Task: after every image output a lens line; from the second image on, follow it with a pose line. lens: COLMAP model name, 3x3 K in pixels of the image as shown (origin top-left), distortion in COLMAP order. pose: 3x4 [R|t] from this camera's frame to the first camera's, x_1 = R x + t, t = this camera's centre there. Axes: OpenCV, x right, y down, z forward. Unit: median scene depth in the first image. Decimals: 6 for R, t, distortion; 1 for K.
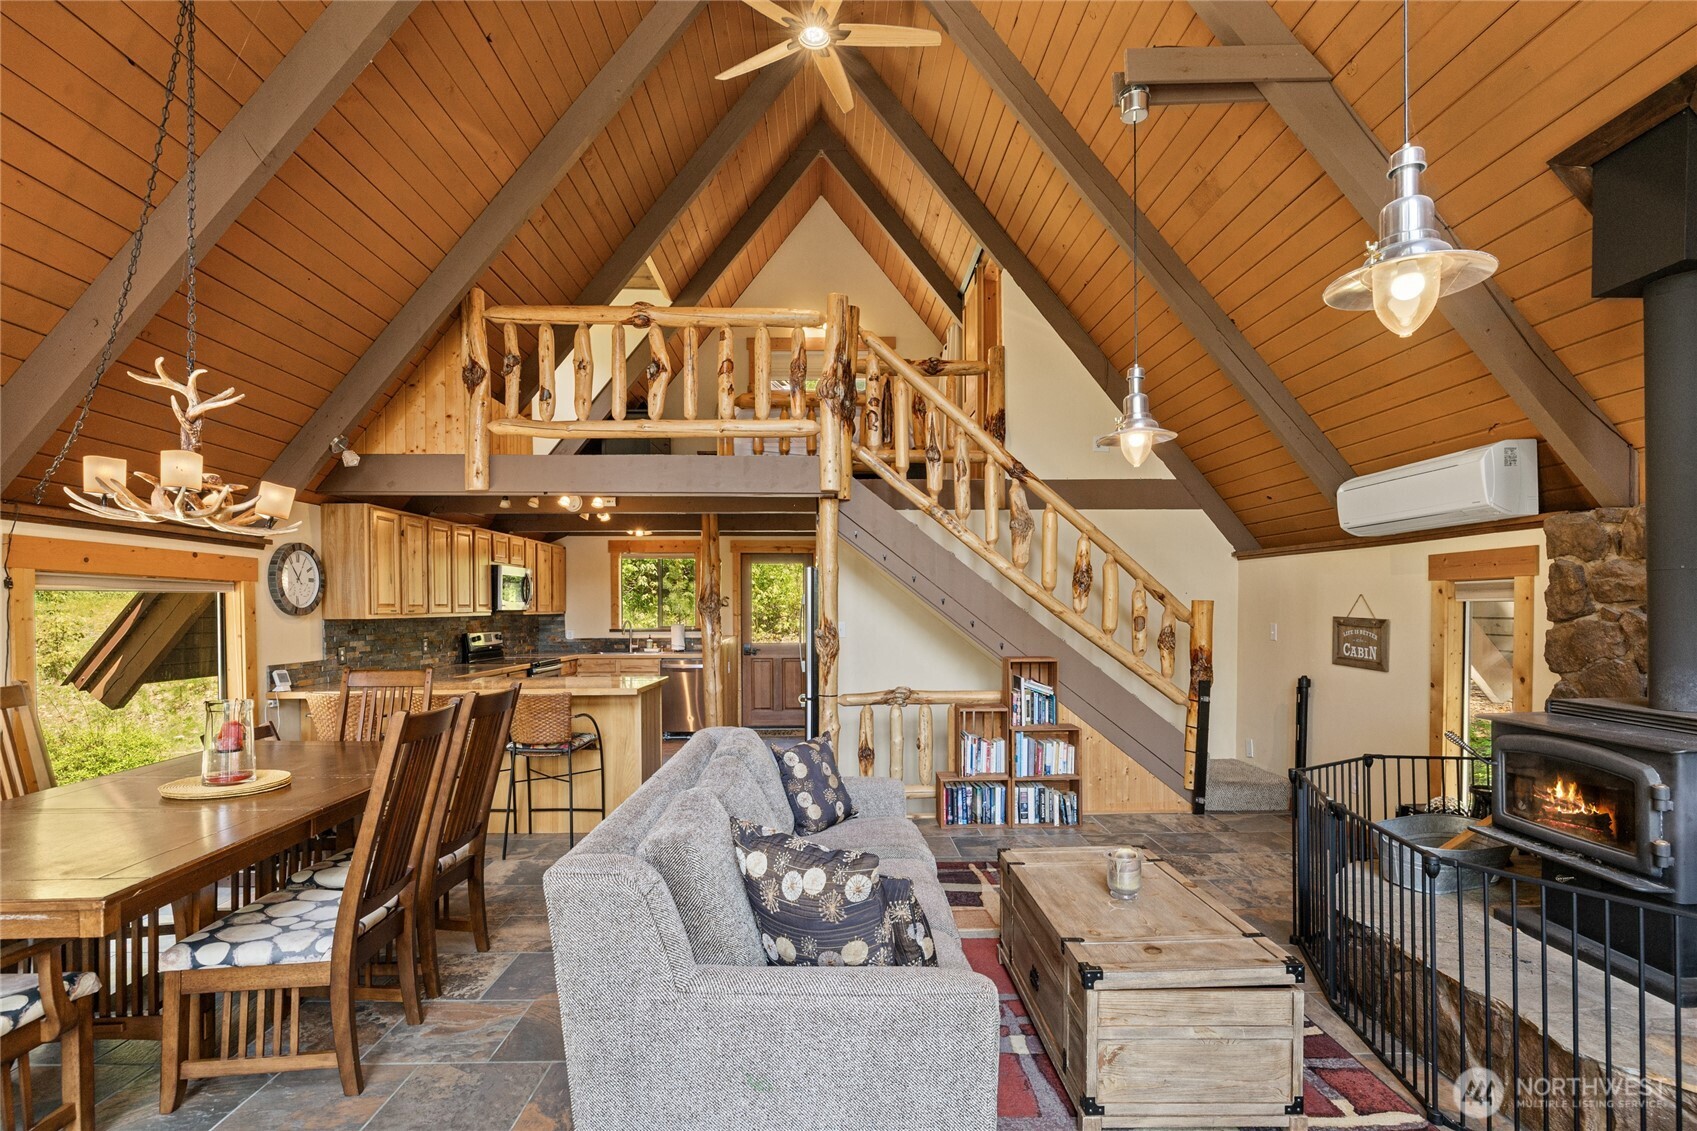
lens RADIAL K [[808.8, 0, 855.6], [0, 808.8, 623.2], [0, 0, 1]] dist [-0.002441, 0.000725]
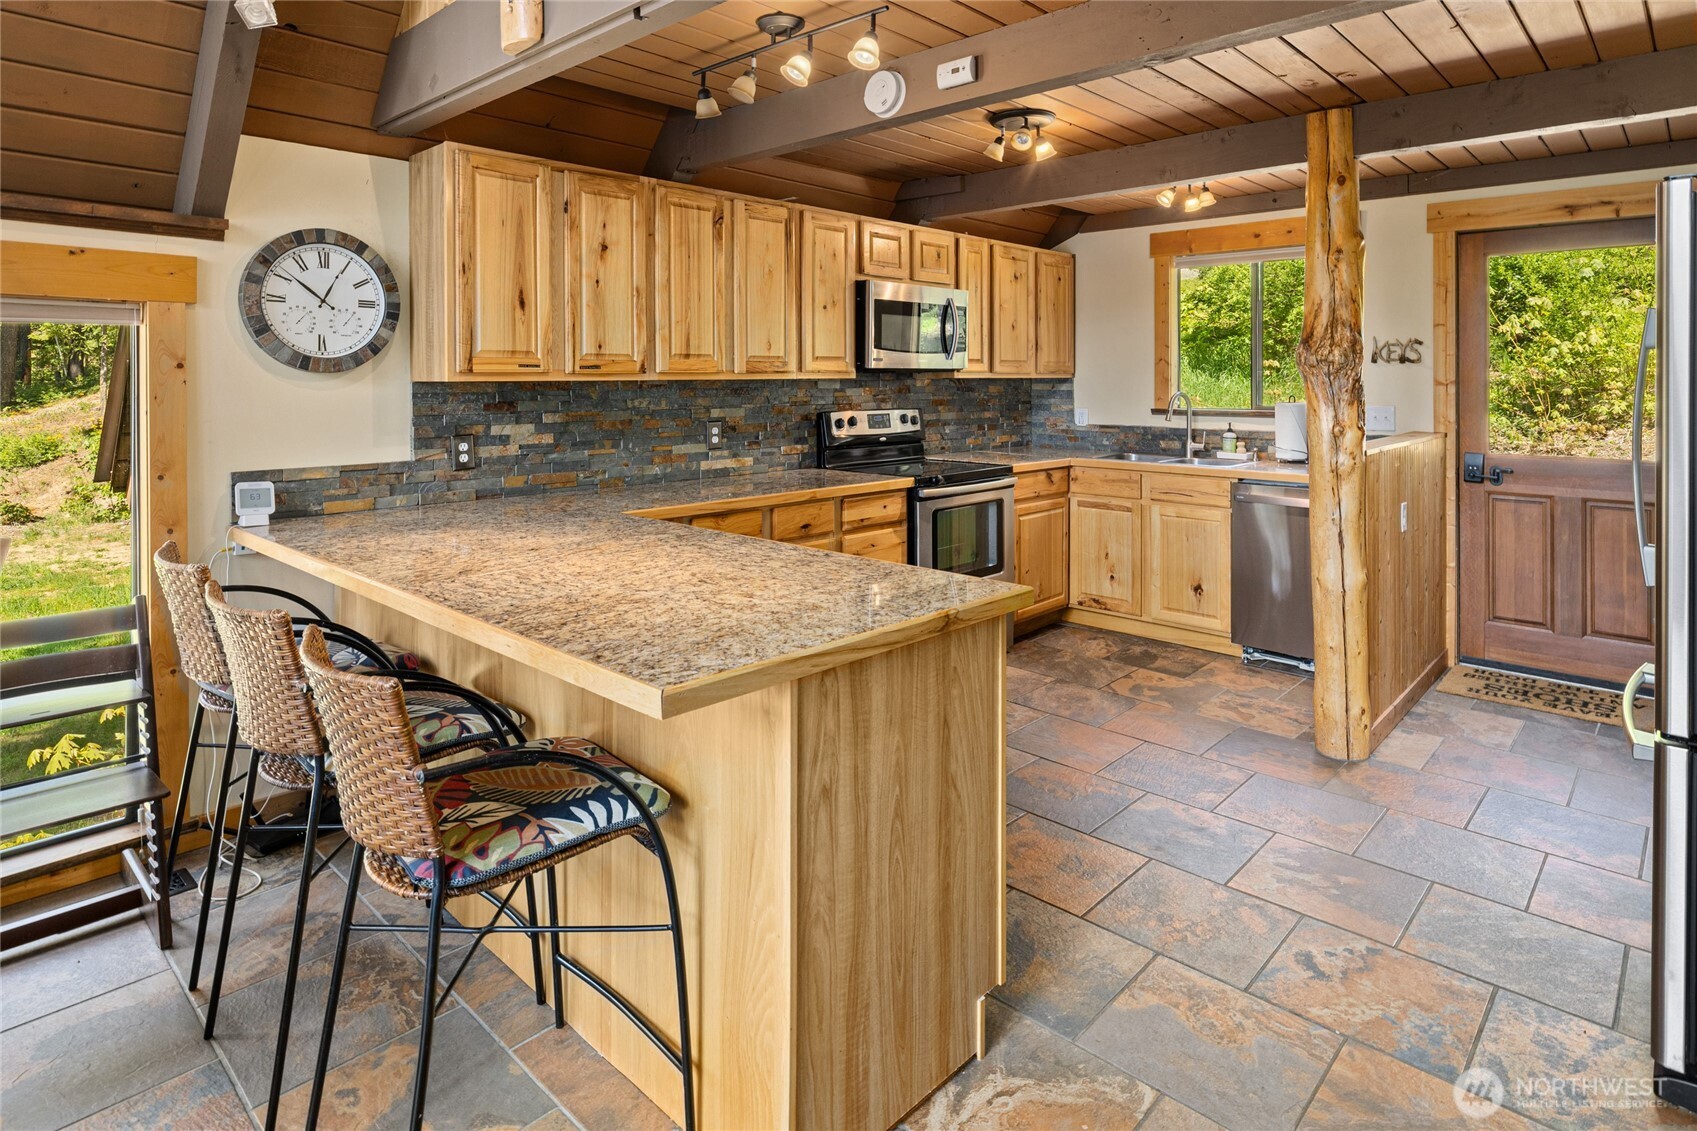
lens RADIAL K [[939.2, 0, 841.6], [0, 939.2, 374.4], [0, 0, 1]] dist [0.003264, 0.000780]
pose [[0.706696, 0.001772, -0.707515, -0.043198], [-0.015898, 0.999784, -0.013376, -0.005703], [0.707339, 0.020701, 0.706571, 0.770342]]
